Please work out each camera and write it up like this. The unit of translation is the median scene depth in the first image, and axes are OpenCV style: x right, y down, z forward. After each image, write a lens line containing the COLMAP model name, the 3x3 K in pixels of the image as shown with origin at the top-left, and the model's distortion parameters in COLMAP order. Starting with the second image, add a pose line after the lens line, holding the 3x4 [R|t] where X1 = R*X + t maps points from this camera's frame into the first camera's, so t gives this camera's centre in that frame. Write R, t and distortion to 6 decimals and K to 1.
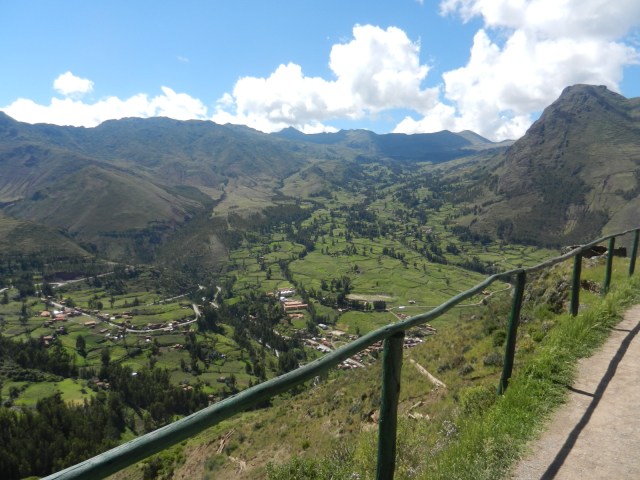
lens RADIAL K [[491.1, 0, 320.0], [0, 491.1, 239.7], [0, 0, 1]] dist [0.006016, 0.003140]
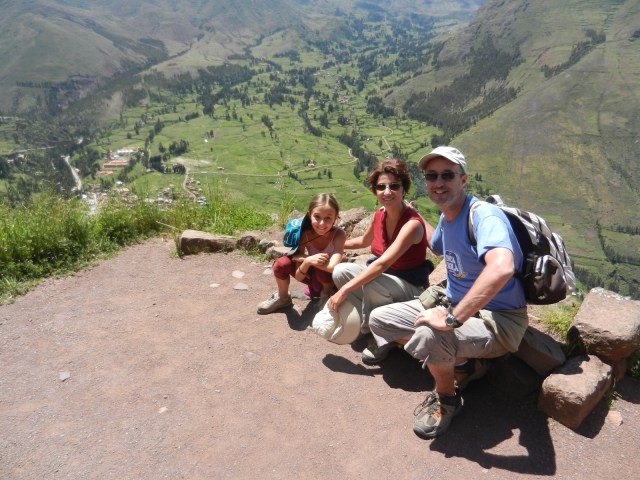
lens RADIAL K [[491.1, 0, 319.9], [0, 491.1, 240.7], [0, 0, 1]] dist [0.006016, 0.003140]
pose [[0.989548, 0.090033, -0.112642, 0.303343], [-0.056239, 0.960240, 0.273454, -0.014042], [0.132783, -0.264261, 0.955267, -0.014266]]
